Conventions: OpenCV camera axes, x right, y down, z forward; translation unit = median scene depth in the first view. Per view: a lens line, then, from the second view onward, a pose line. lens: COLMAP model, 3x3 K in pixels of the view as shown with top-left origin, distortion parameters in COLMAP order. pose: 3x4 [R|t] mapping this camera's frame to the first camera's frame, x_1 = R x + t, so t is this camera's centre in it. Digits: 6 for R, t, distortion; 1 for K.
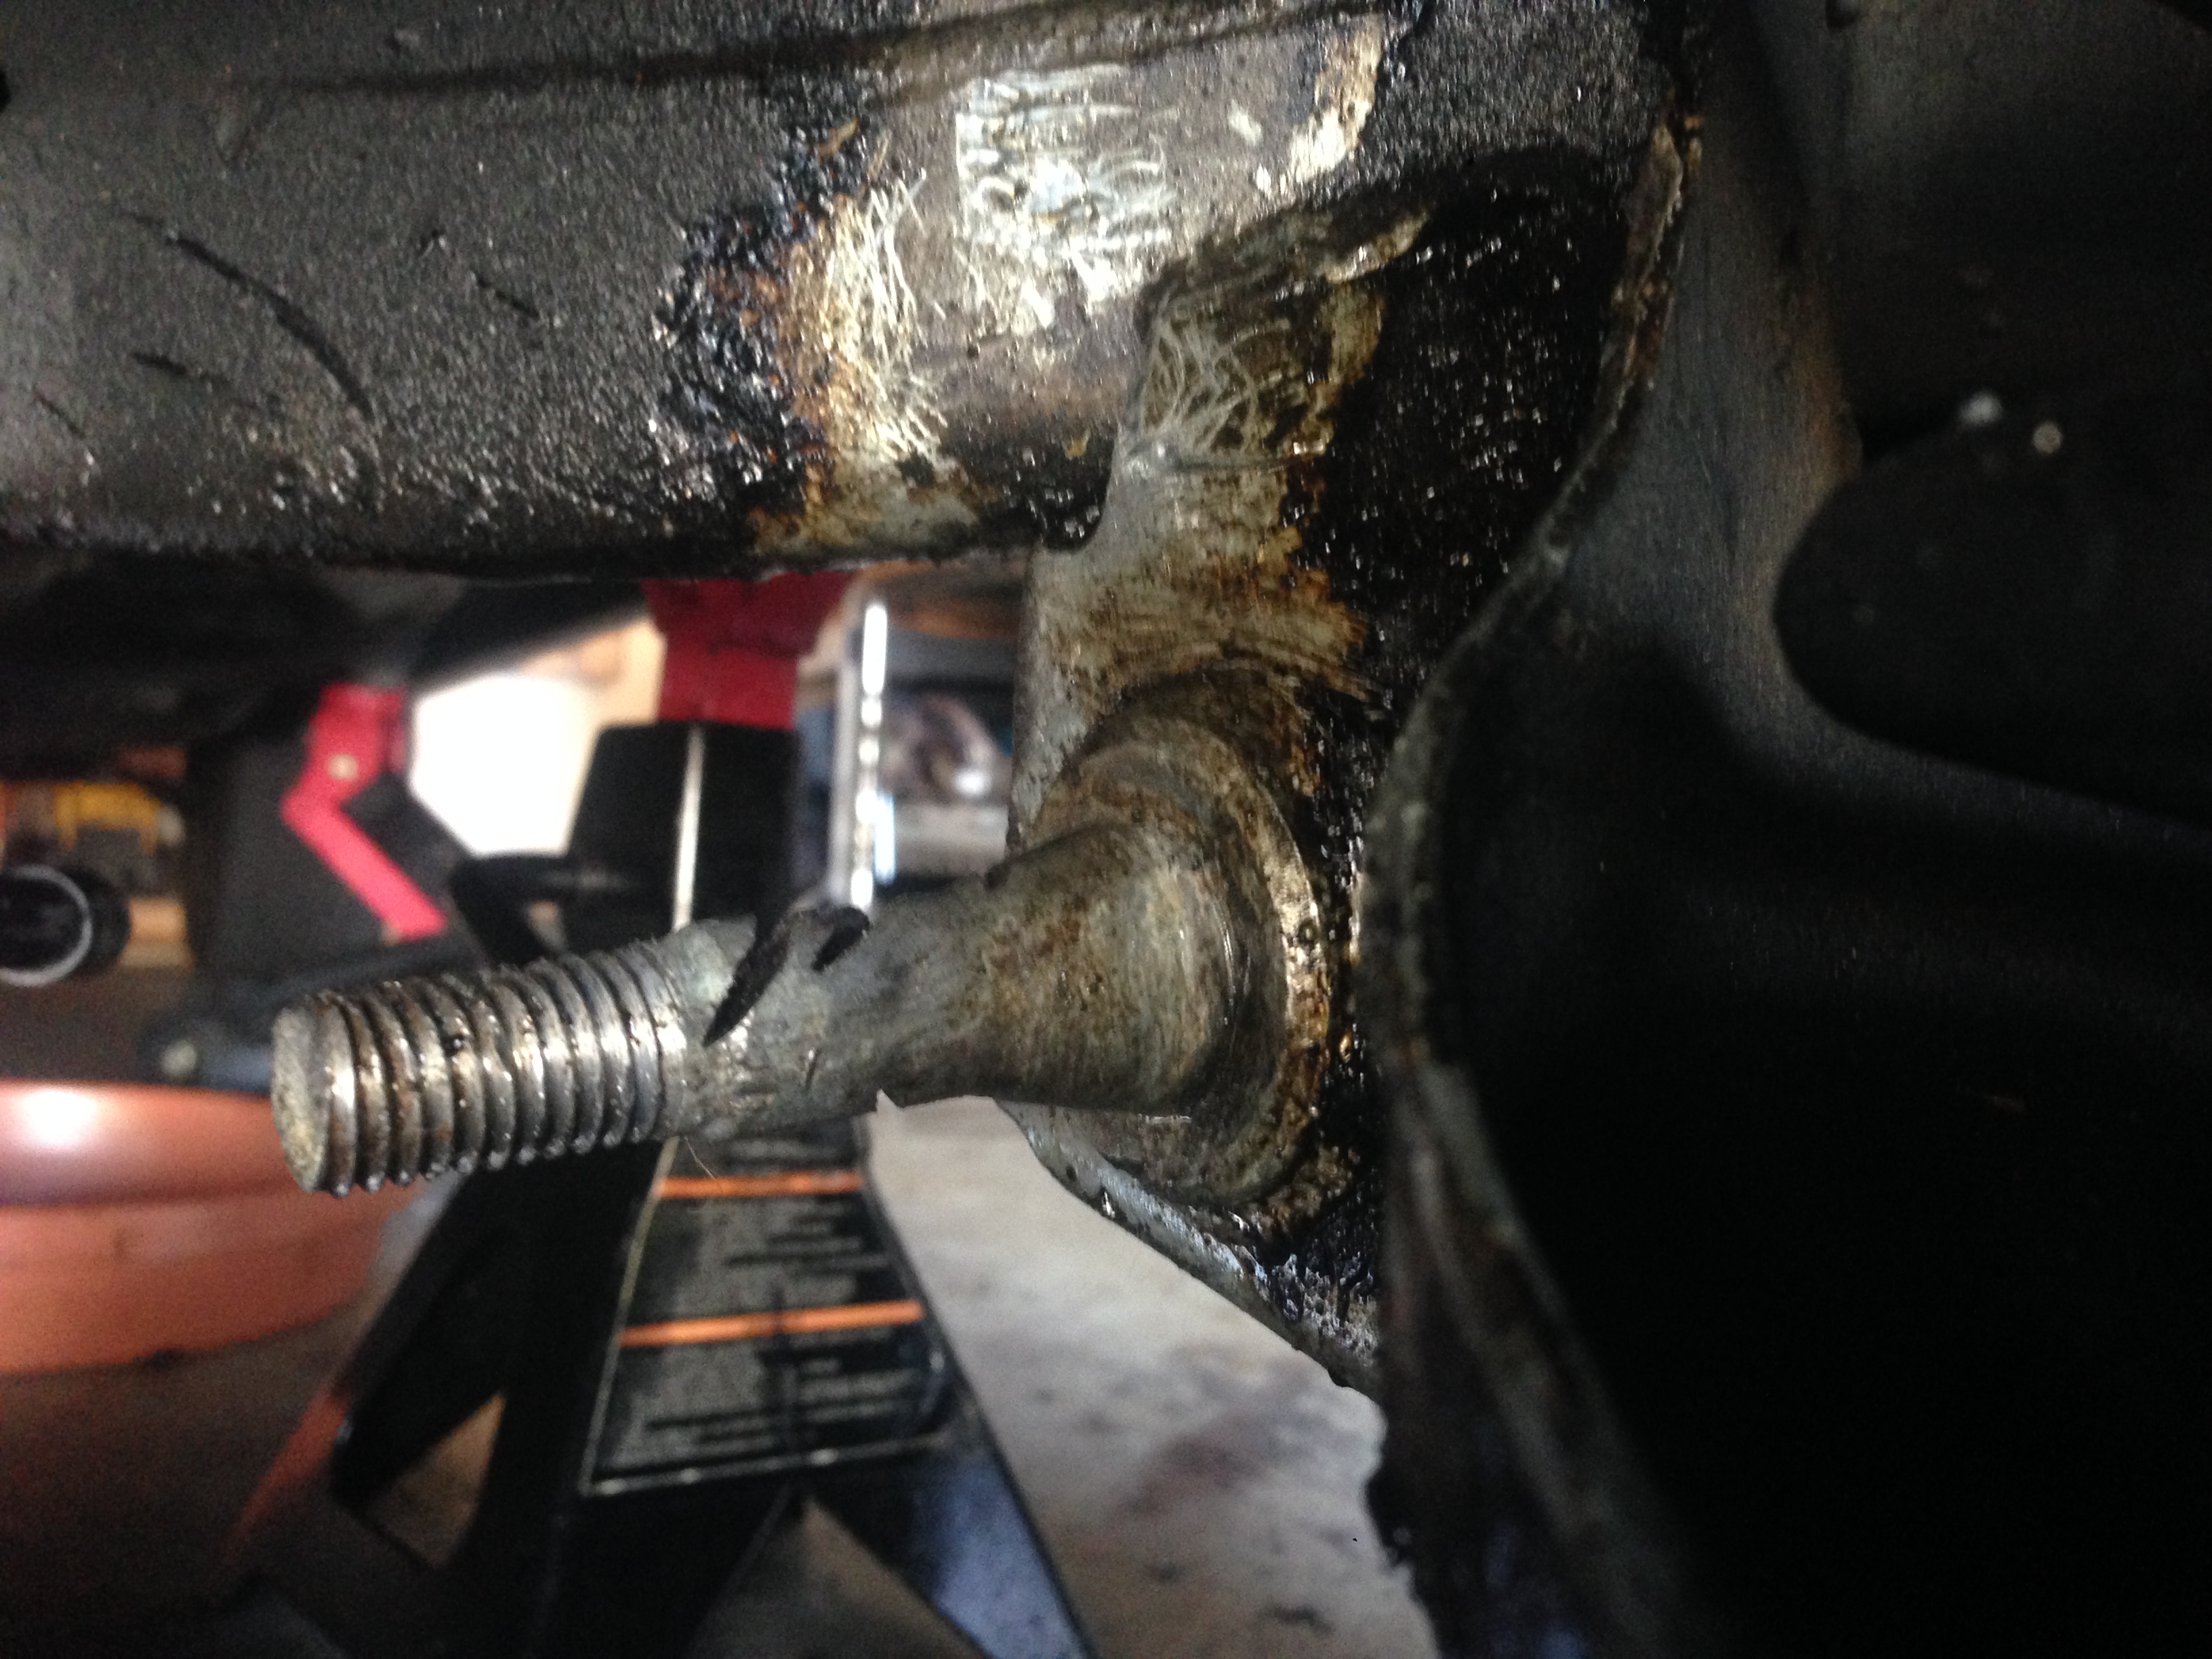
lens RADIAL K [[2112.9, 0, 1099.6], [0, 2112.9, 834.4], [0, 0, 1]] dist [0.029925, 0.000000]
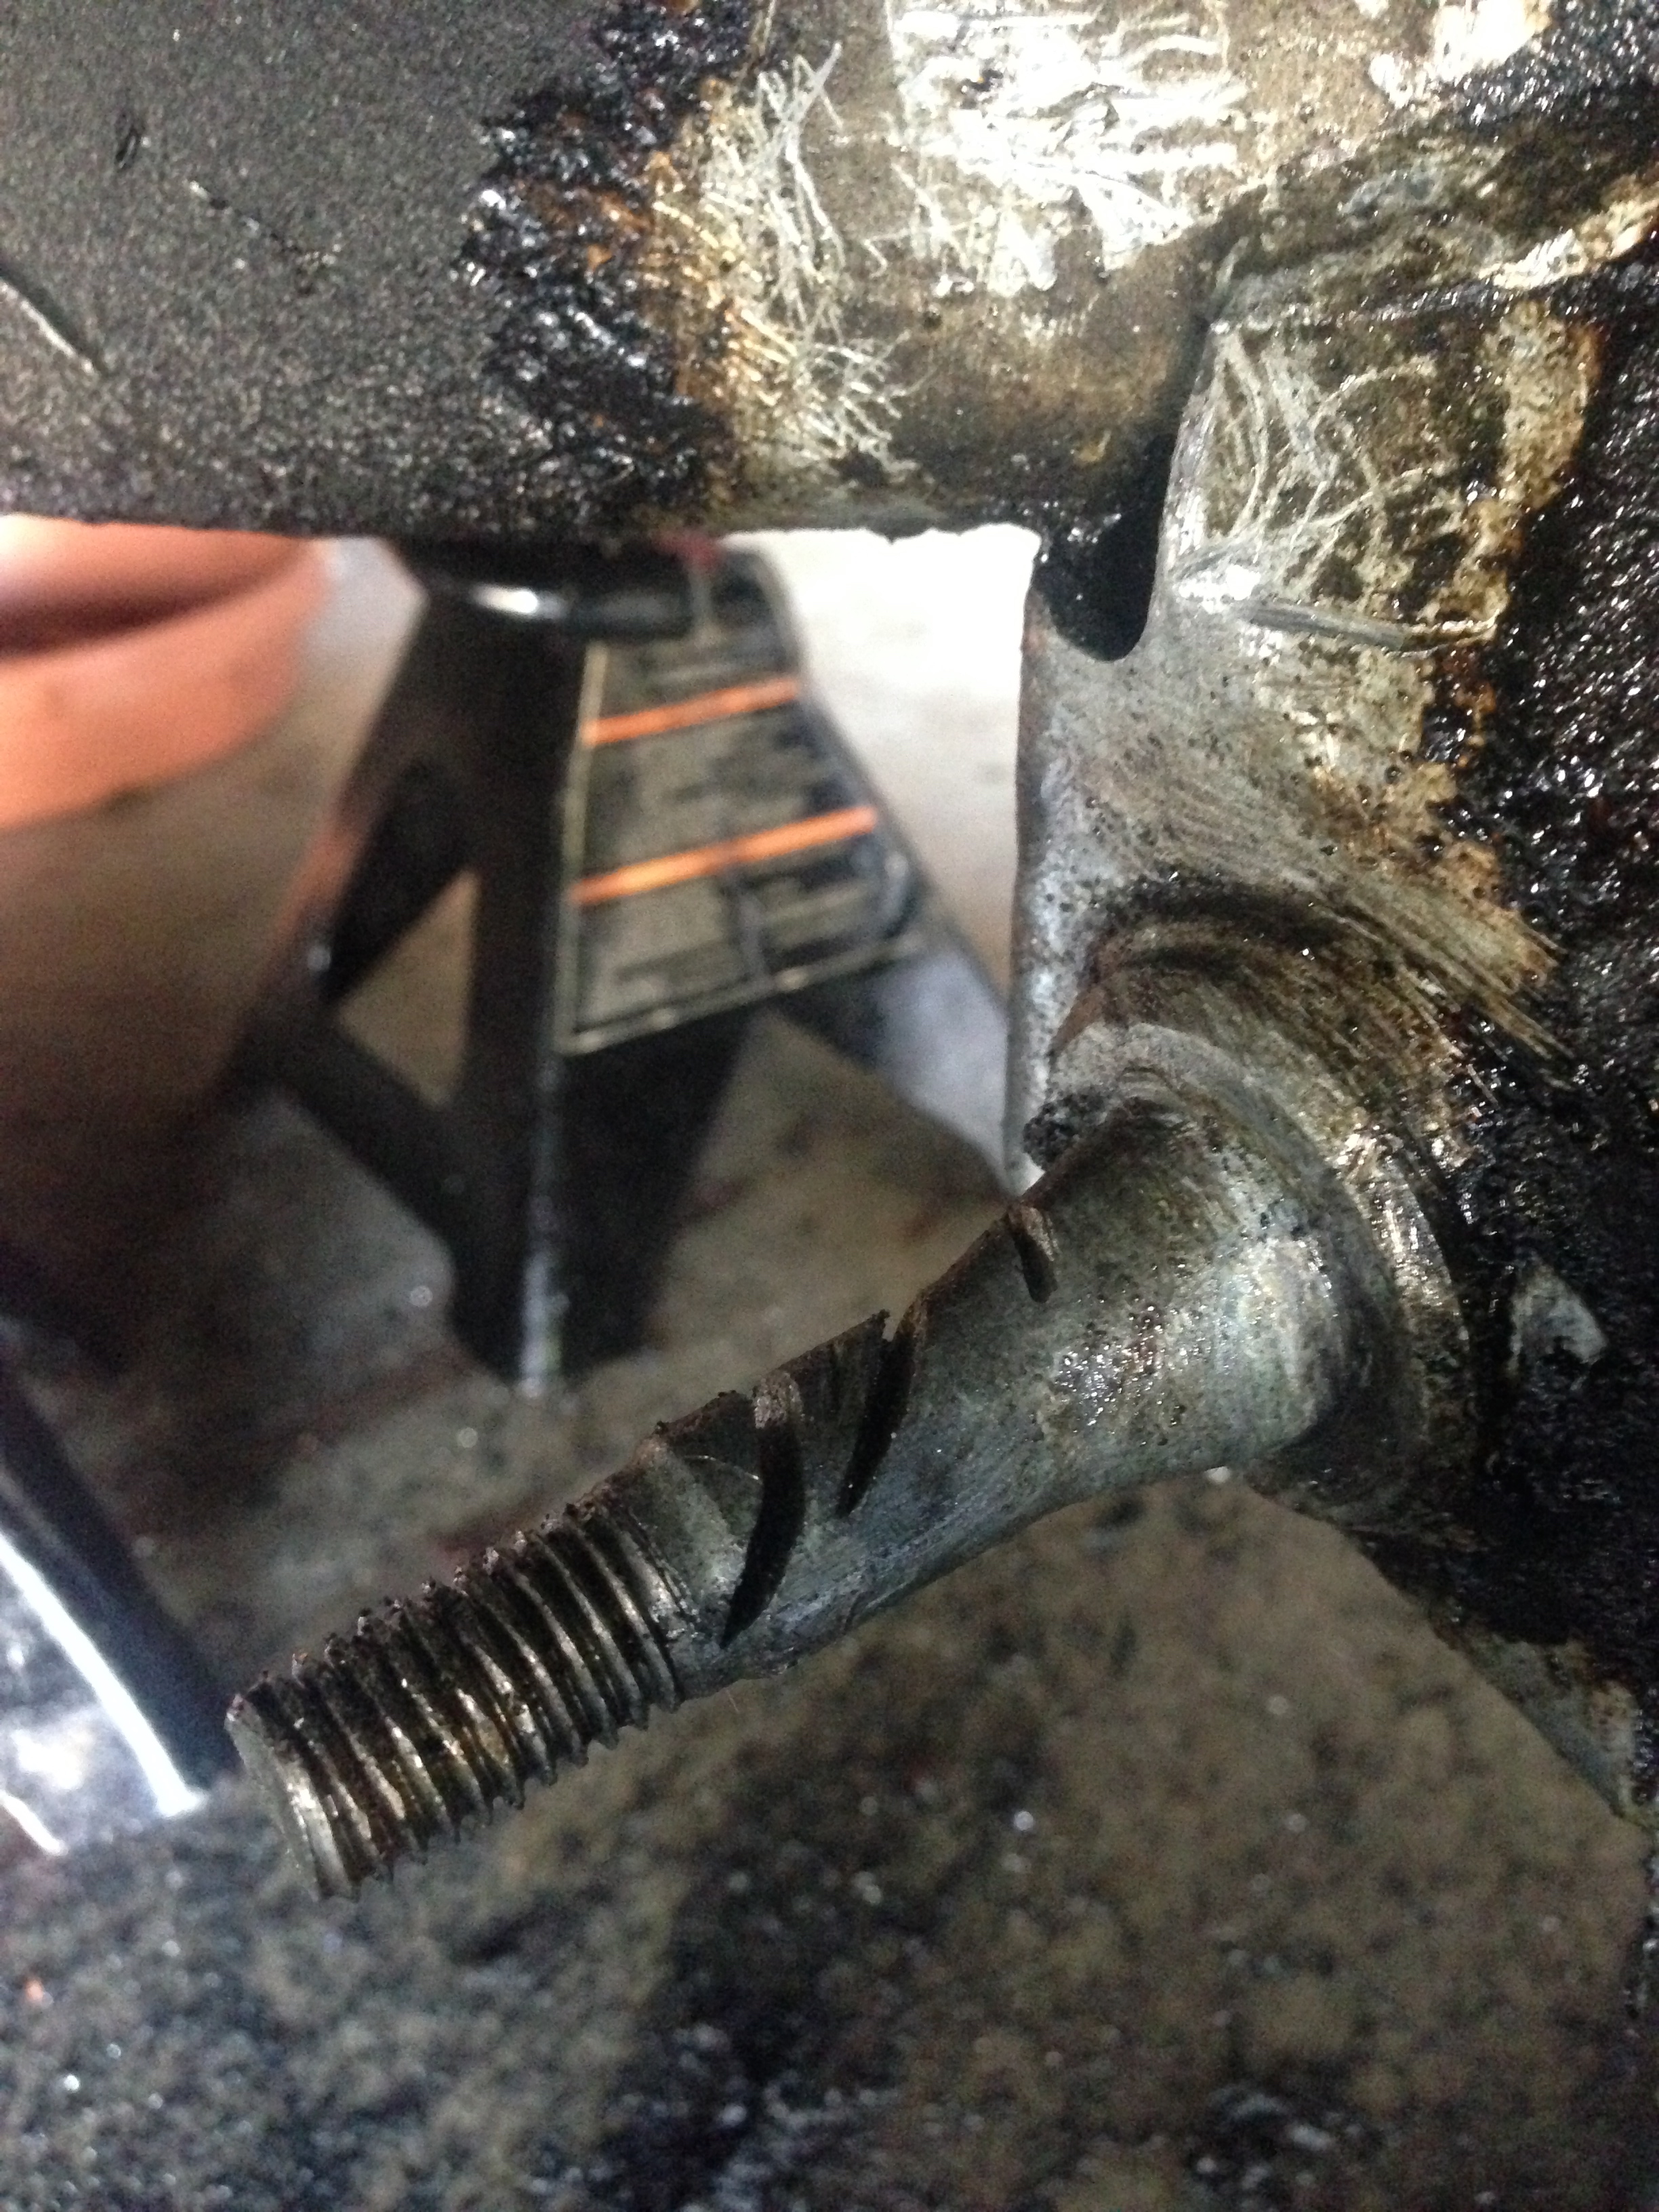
lens RADIAL K [[2112.9, 0, 822.0], [0, 2112.9, 1102.6], [0, 0, 1]] dist [0.029925, 0.000000]
pose [[0.993018, -0.051302, -0.106222, -0.035703], [0.097472, 0.864026, 0.493921, -0.353985], [0.066439, -0.500826, 0.862994, 0.286461]]
